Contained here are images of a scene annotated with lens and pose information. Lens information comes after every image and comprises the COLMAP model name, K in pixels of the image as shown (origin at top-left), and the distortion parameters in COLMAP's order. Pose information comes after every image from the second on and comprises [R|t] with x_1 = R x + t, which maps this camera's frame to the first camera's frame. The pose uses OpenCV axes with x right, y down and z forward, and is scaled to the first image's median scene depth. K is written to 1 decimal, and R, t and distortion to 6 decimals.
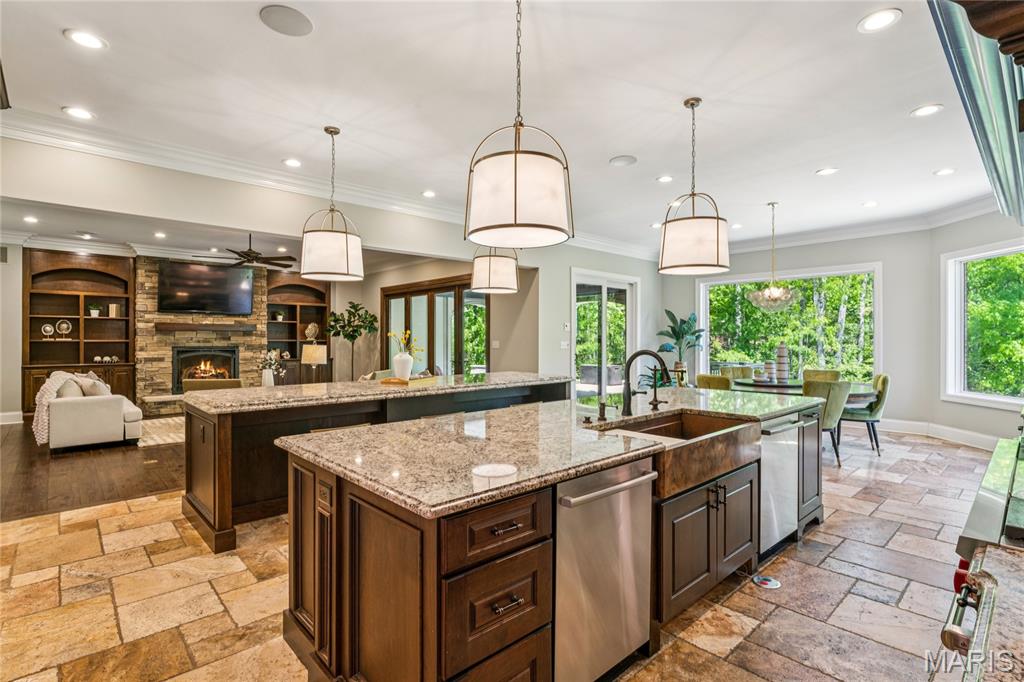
lens RADIAL K [[492.5, 0, 512.9], [0, 492.5, 337.0], [0, 0, 1]] dist [-0.001930, -0.000405]
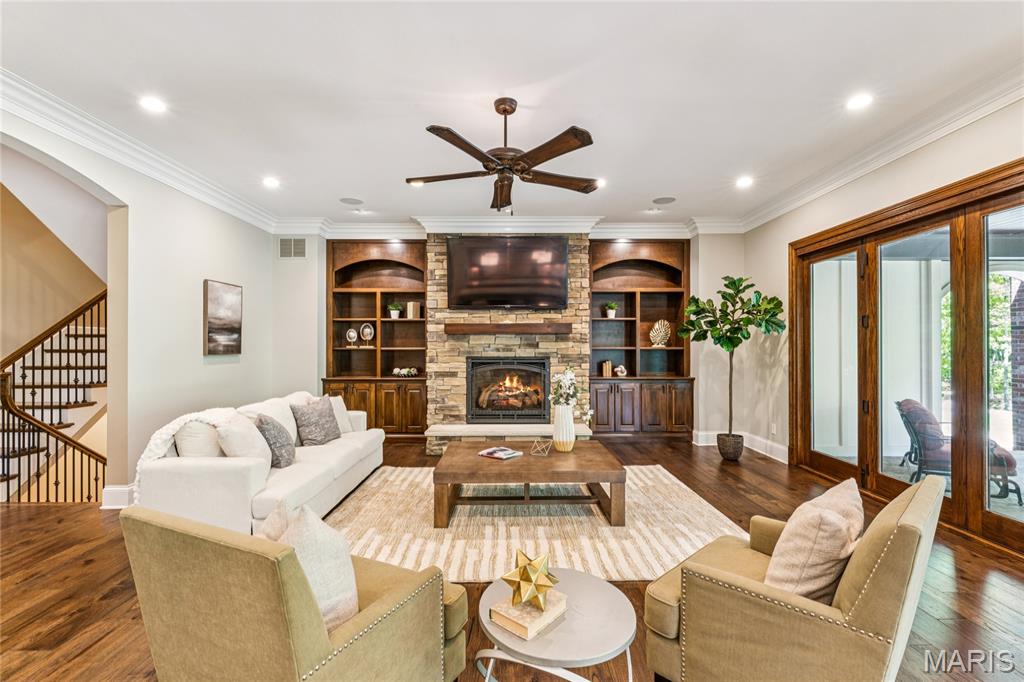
lens RADIAL K [[446.9, 0, 515.8], [0, 446.9, 342.8], [0, 0, 1]] dist [-0.002899, -0.000361]
pose [[0.740114, -0.005980, -0.672455, -0.200554], [0.005387, 0.999981, -0.002964, 0.001725], [0.672460, -0.001429, 0.740132, 0.564012]]
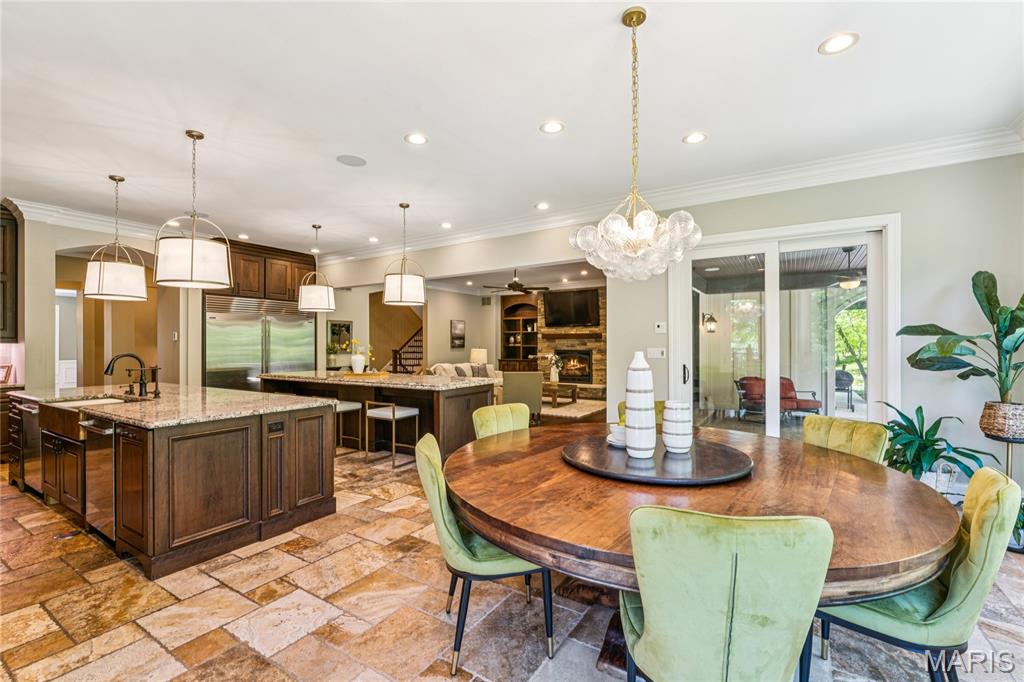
lens RADIAL K [[446.9, 0, 515.8], [0, 446.9, 344.1], [0, 0, 1]] dist [-0.002899, -0.000361]
pose [[0.262150, -0.000866, -0.965027, 0.569266], [0.008603, 0.999962, 0.001440, -0.000251], [0.964989, -0.008679, 0.262147, 0.533507]]
